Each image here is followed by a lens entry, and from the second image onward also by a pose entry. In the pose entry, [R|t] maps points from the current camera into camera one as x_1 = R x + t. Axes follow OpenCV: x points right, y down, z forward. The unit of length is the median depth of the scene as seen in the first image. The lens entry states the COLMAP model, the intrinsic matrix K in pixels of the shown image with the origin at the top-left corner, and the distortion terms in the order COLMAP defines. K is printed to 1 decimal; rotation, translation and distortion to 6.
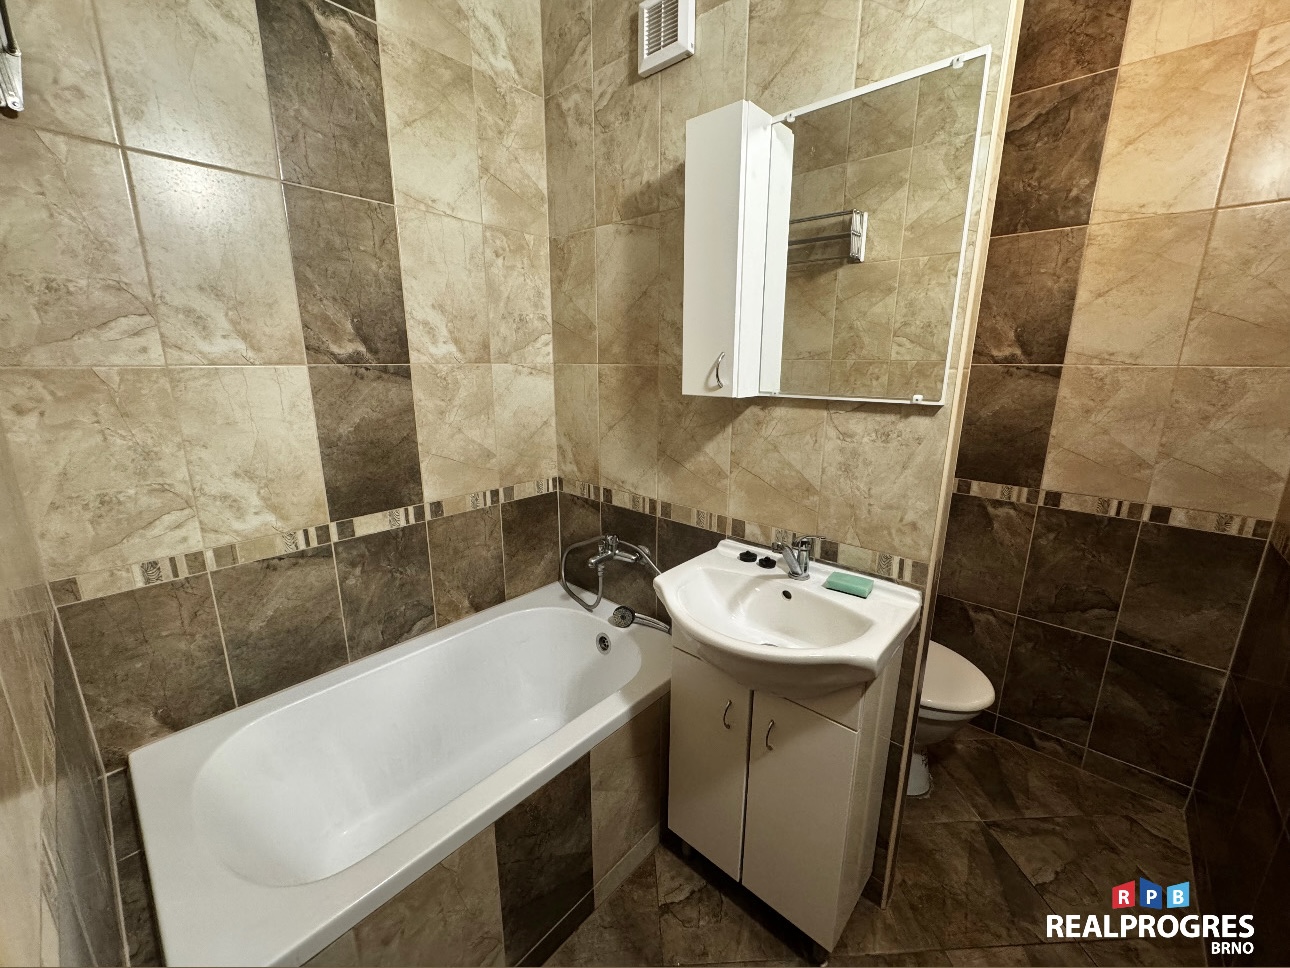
lens RADIAL K [[518.4, 0, 644.7], [0, 518.4, 483.5], [0, 0, 1]] dist [-0.000315, 0.000439]
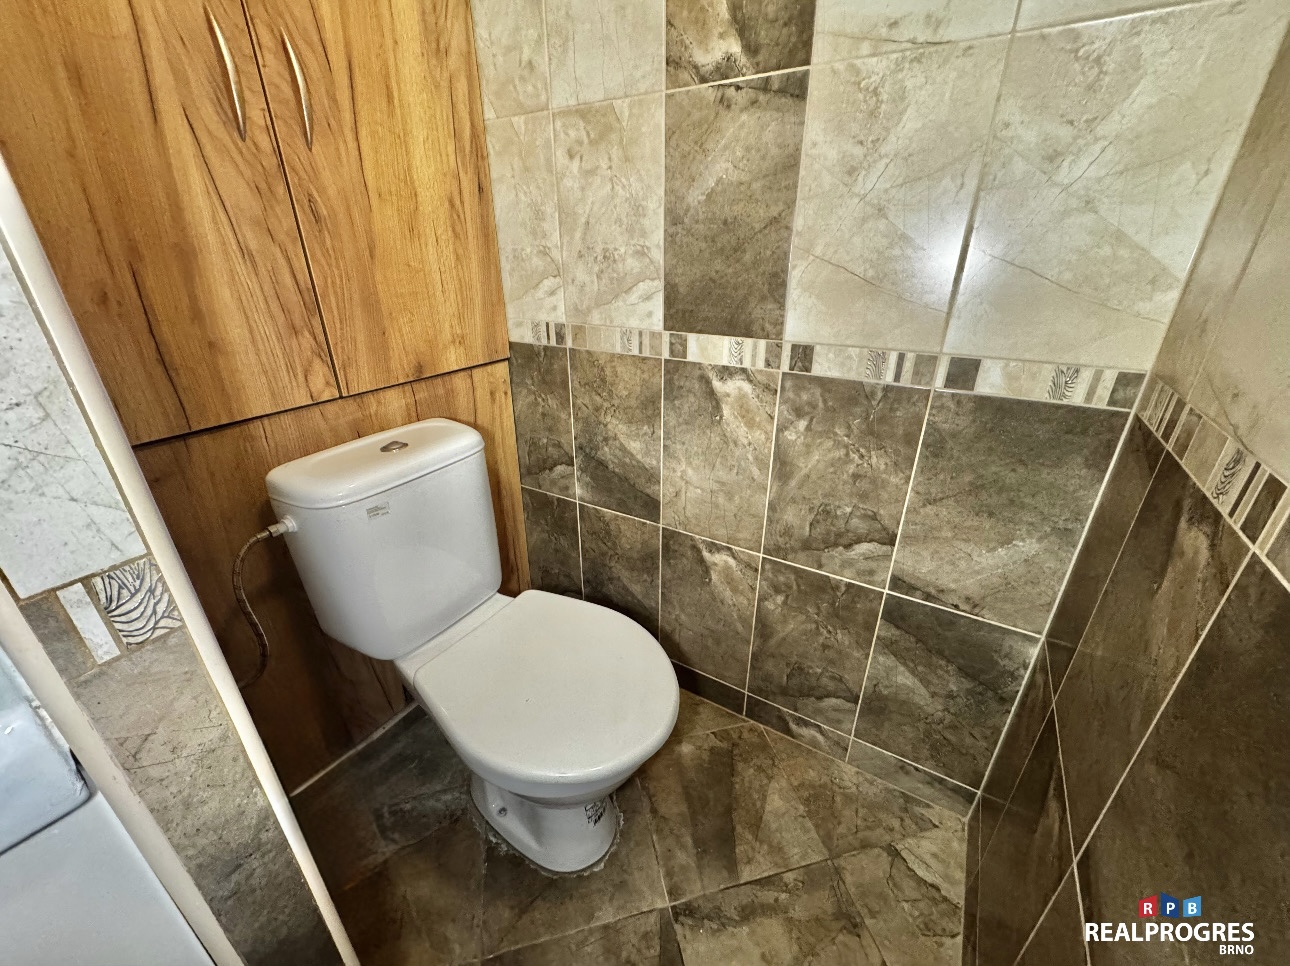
lens RADIAL K [[518.4, 0, 642.5], [0, 518.4, 481.9], [0, 0, 1]] dist [-0.000315, 0.000439]
pose [[0.983249, -0.078803, 0.164354, 0.535064], [0.047410, 0.981244, 0.186846, 0.049904], [-0.175996, -0.175924, 0.968543, 0.486484]]
